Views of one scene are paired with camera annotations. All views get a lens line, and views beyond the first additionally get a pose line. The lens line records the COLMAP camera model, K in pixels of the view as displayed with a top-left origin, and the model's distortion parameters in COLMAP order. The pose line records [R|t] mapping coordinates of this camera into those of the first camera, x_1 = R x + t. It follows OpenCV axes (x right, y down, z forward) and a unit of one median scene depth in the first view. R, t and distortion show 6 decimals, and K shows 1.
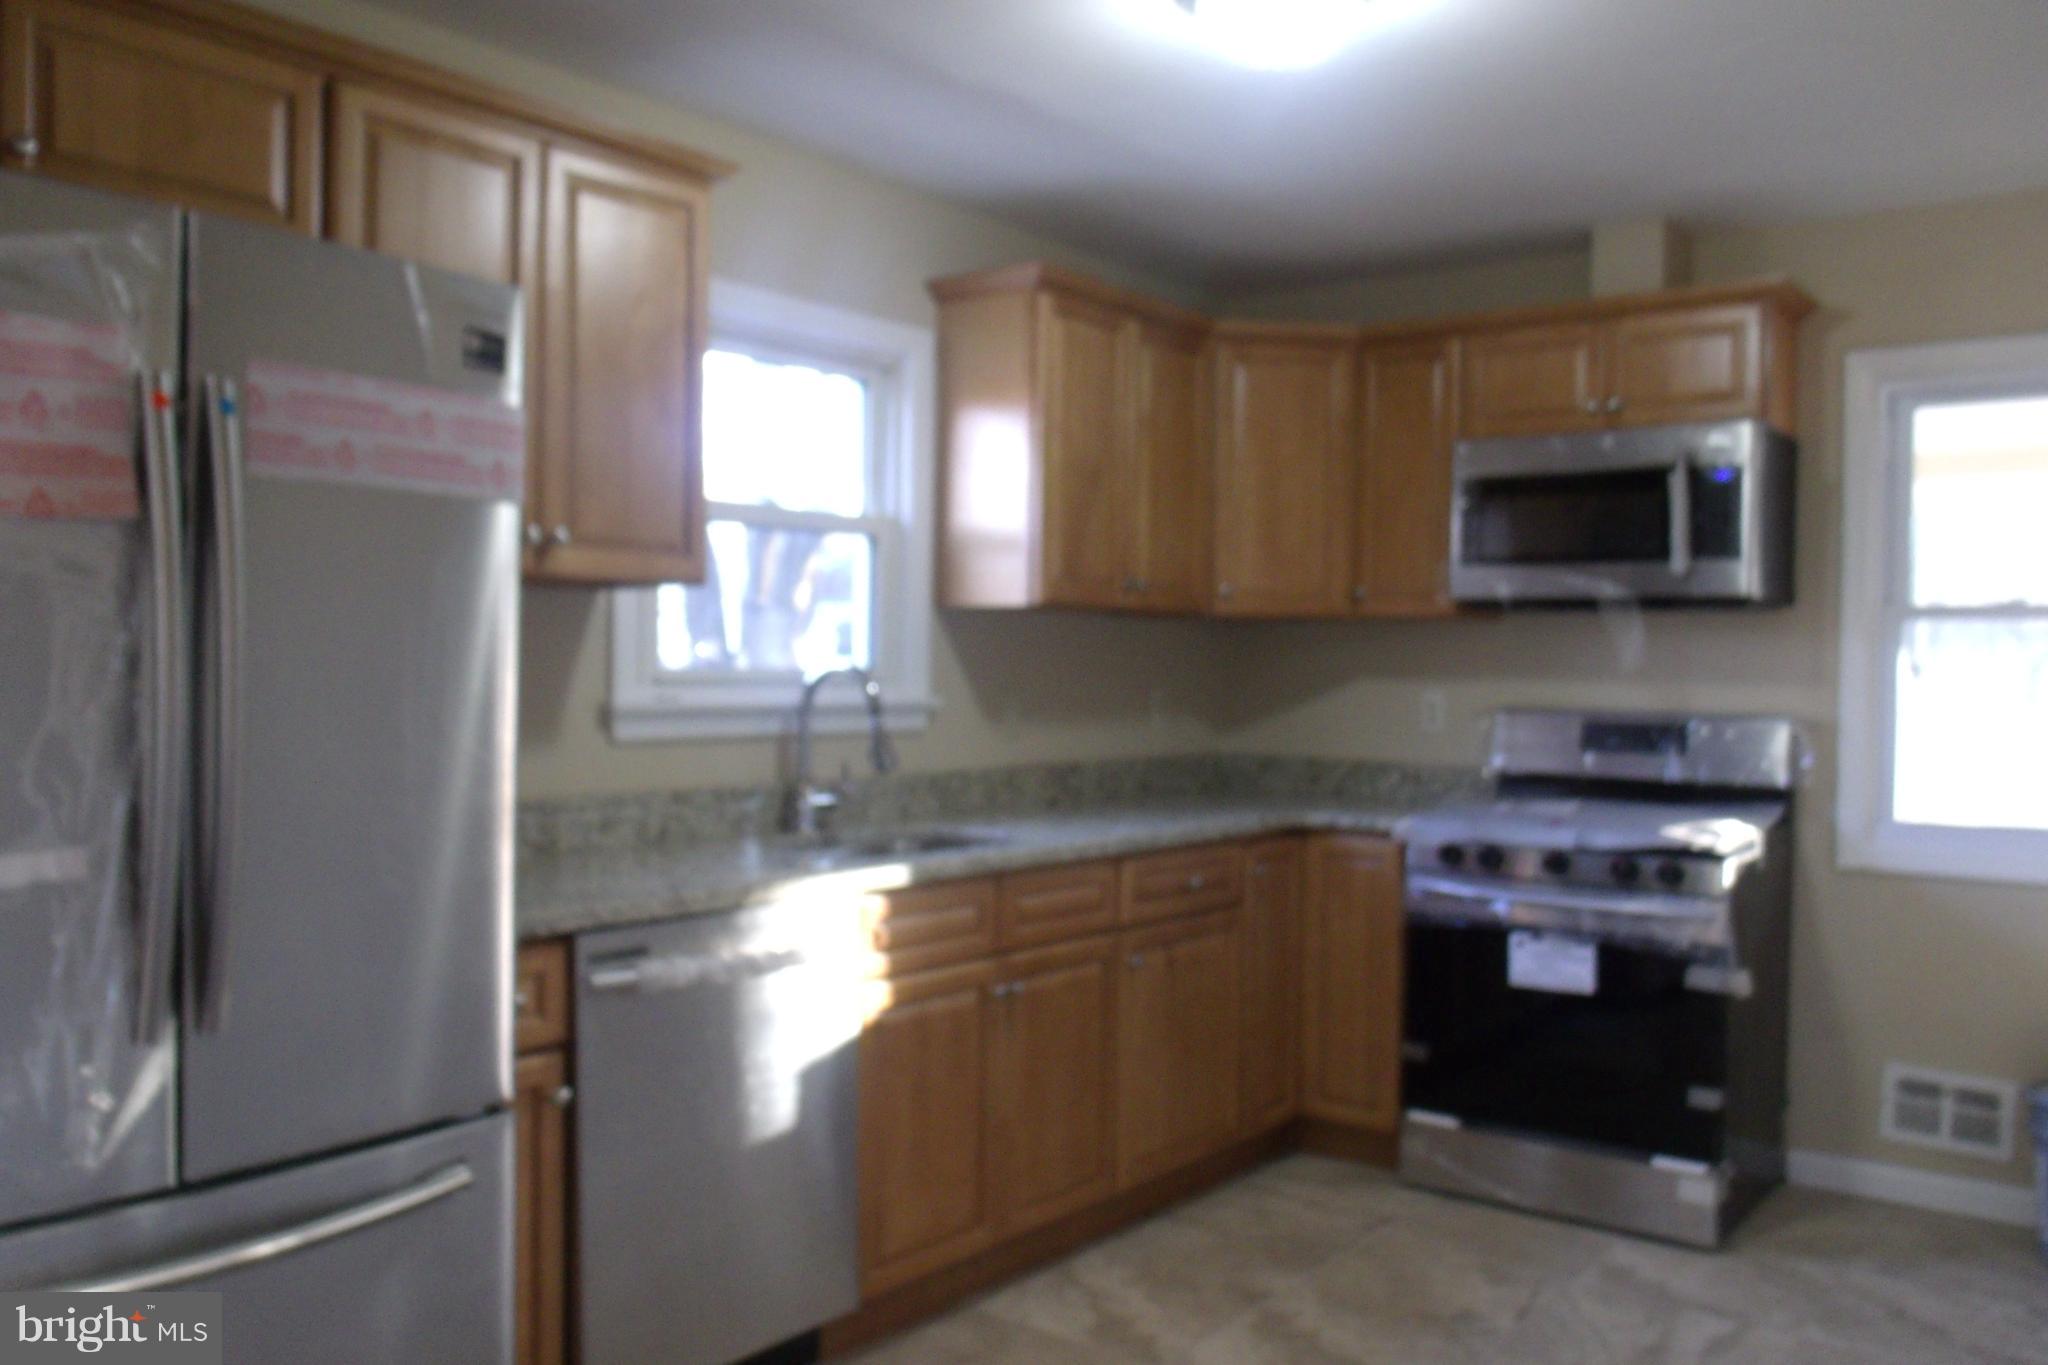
lens RADIAL K [[1625.7, 0, 1019.8], [0, 1625.7, 680.3], [0, 0, 1]] dist [-0.044827, 0.011803]
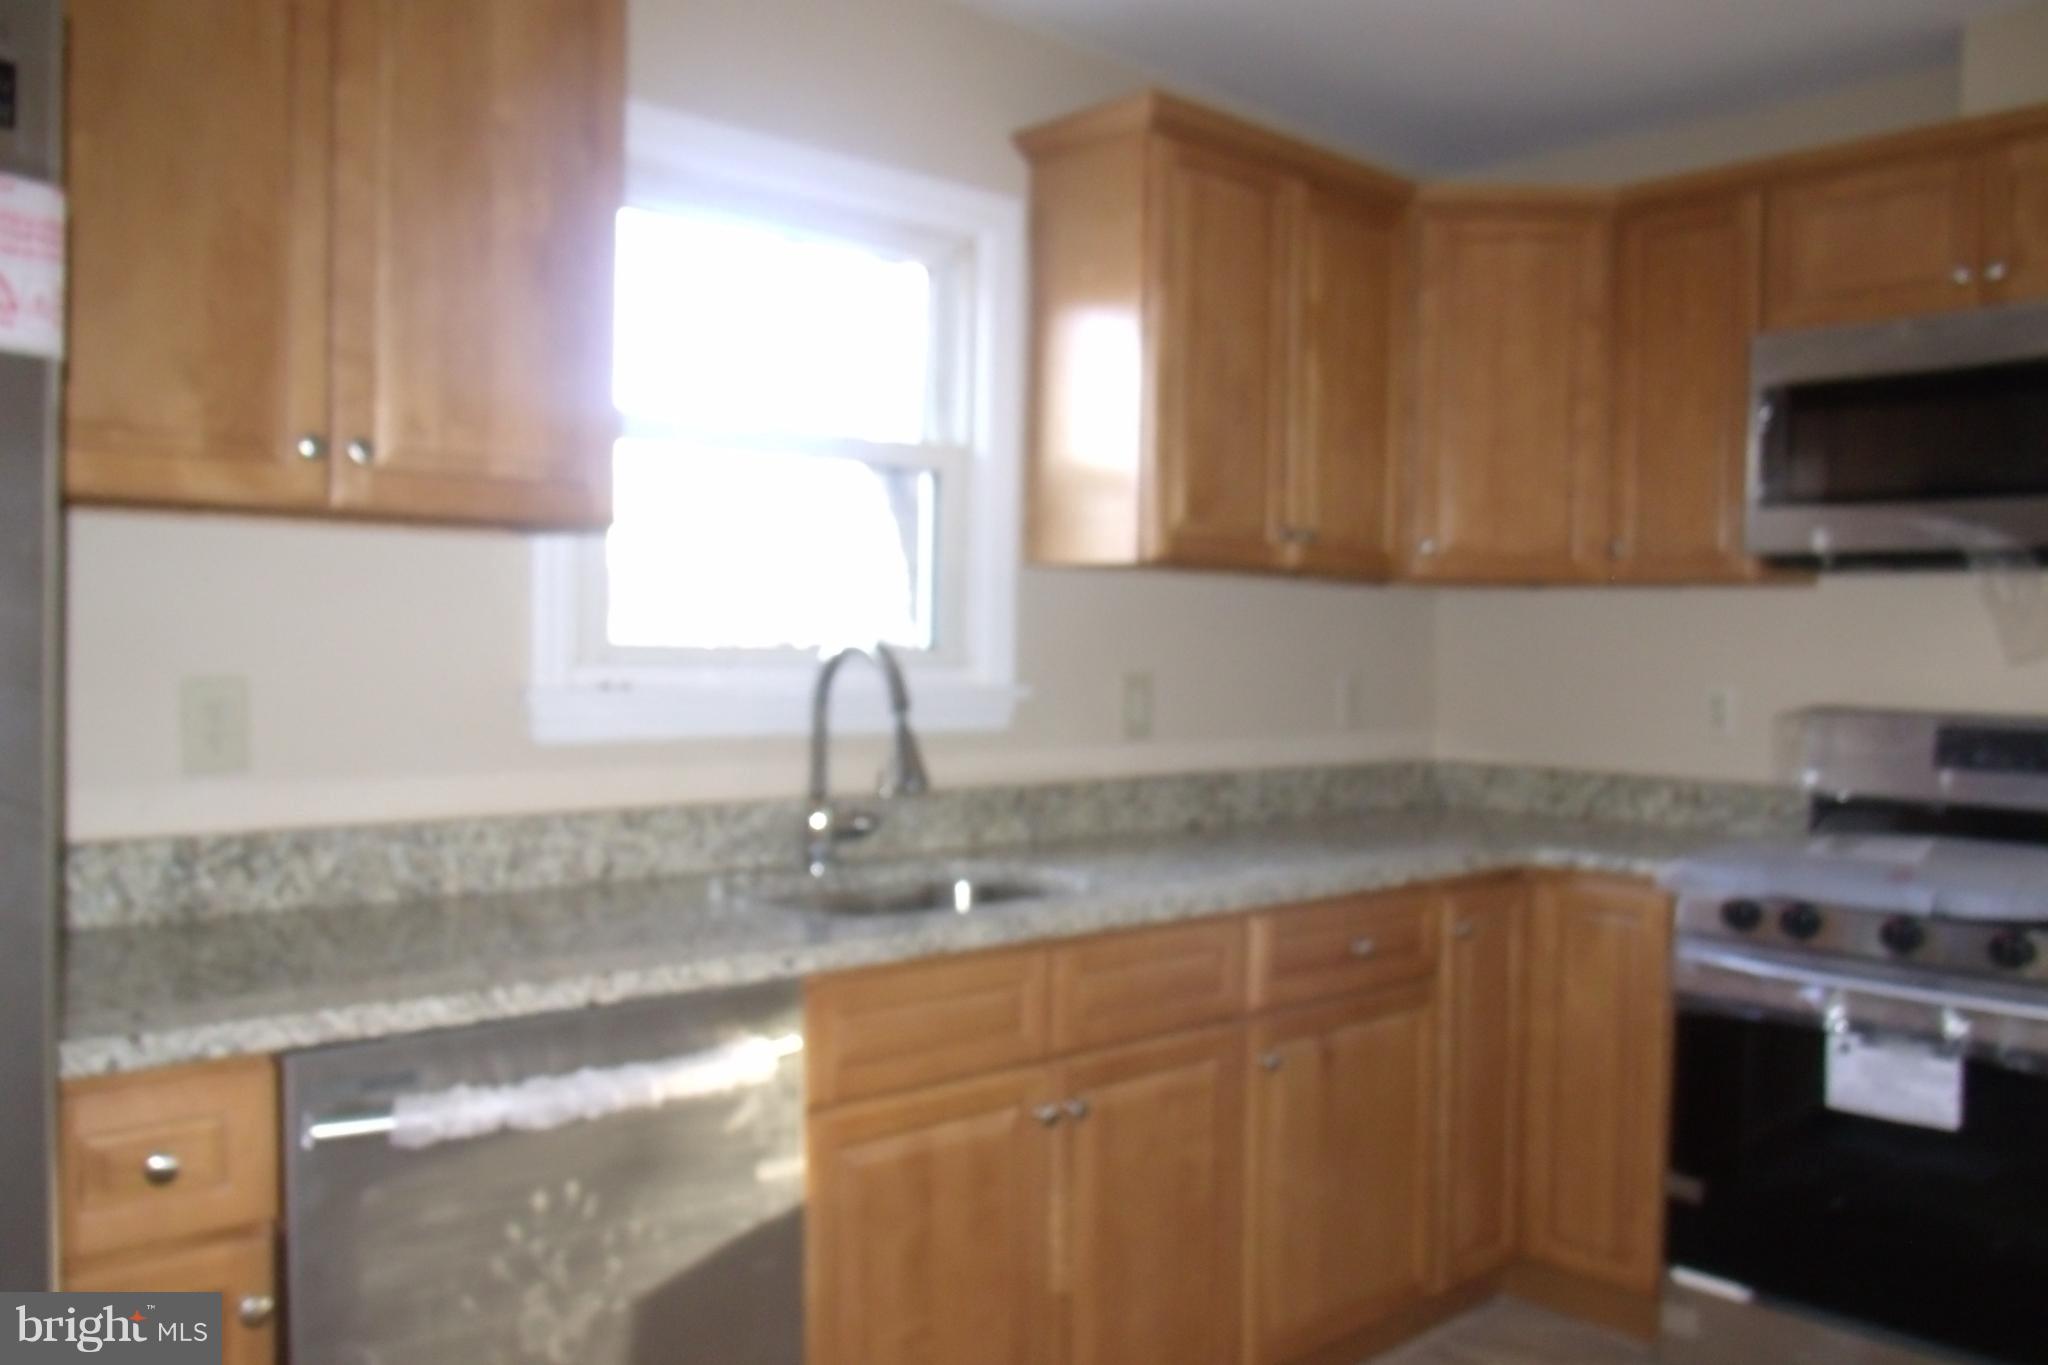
lens RADIAL K [[1625.7, 0, 1022.8], [0, 1625.7, 682.5], [0, 0, 1]] dist [-0.044827, 0.011803]
pose [[0.986694, 0.007411, -0.162416, 0.075172], [-0.005627, 0.999919, 0.011441, 0.000215], [0.162488, -0.010375, 0.986656, 0.274325]]
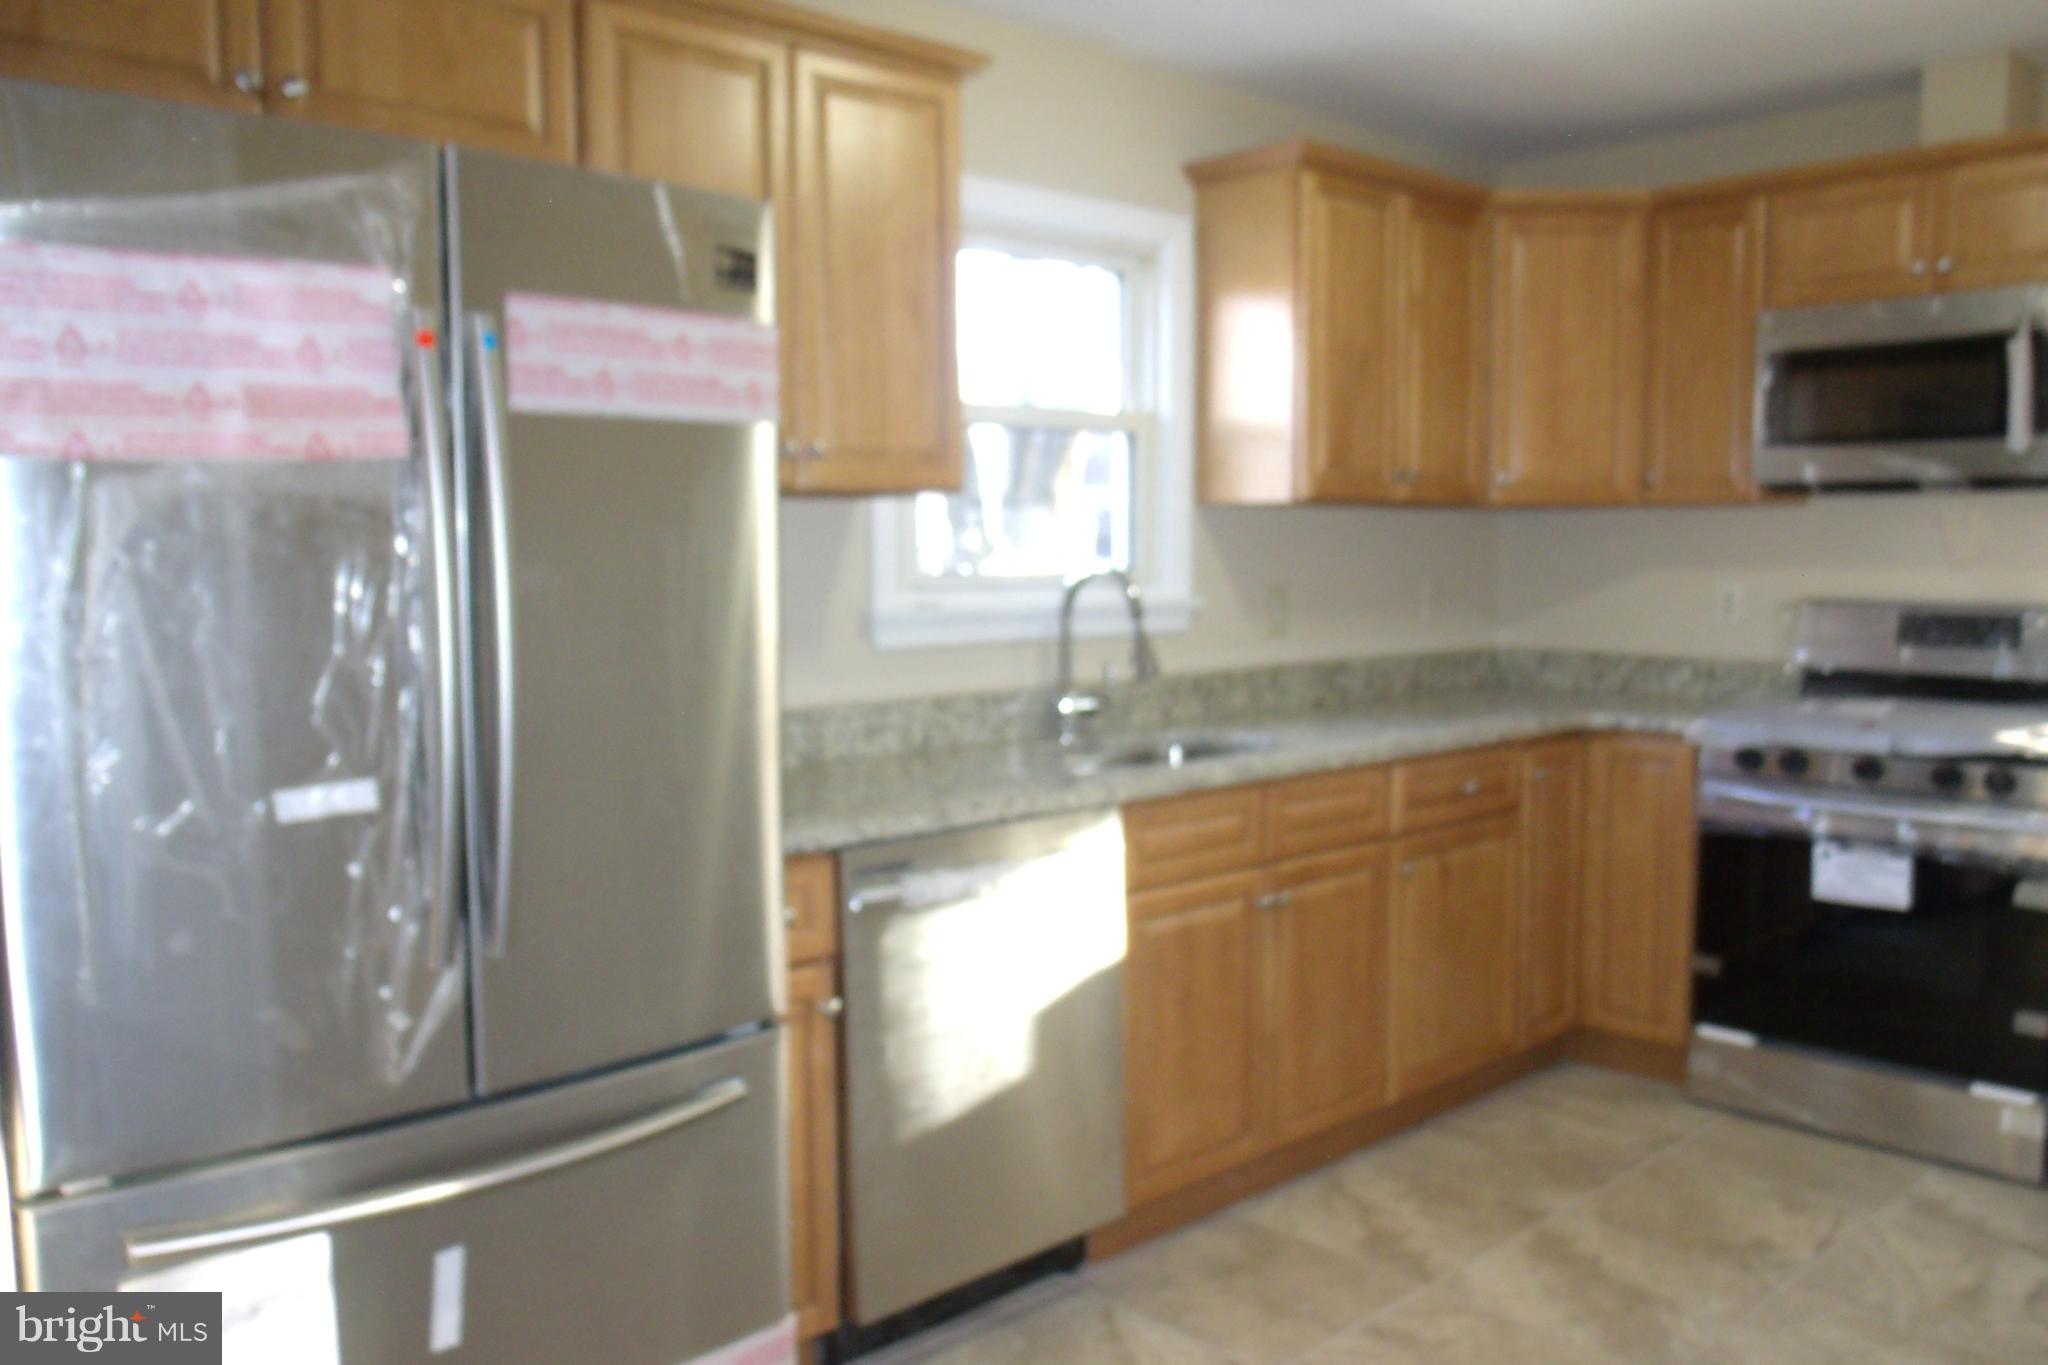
lens RADIAL K [[1625.7, 0, 1023.2], [0, 1625.7, 682.6], [0, 0, 1]] dist [-0.044827, 0.011803]
pose [[0.987539, -0.004914, -0.157297, -0.002200], [0.016577, 0.997200, 0.072927, -0.012013], [0.156498, -0.074626, 0.984855, 0.019442]]
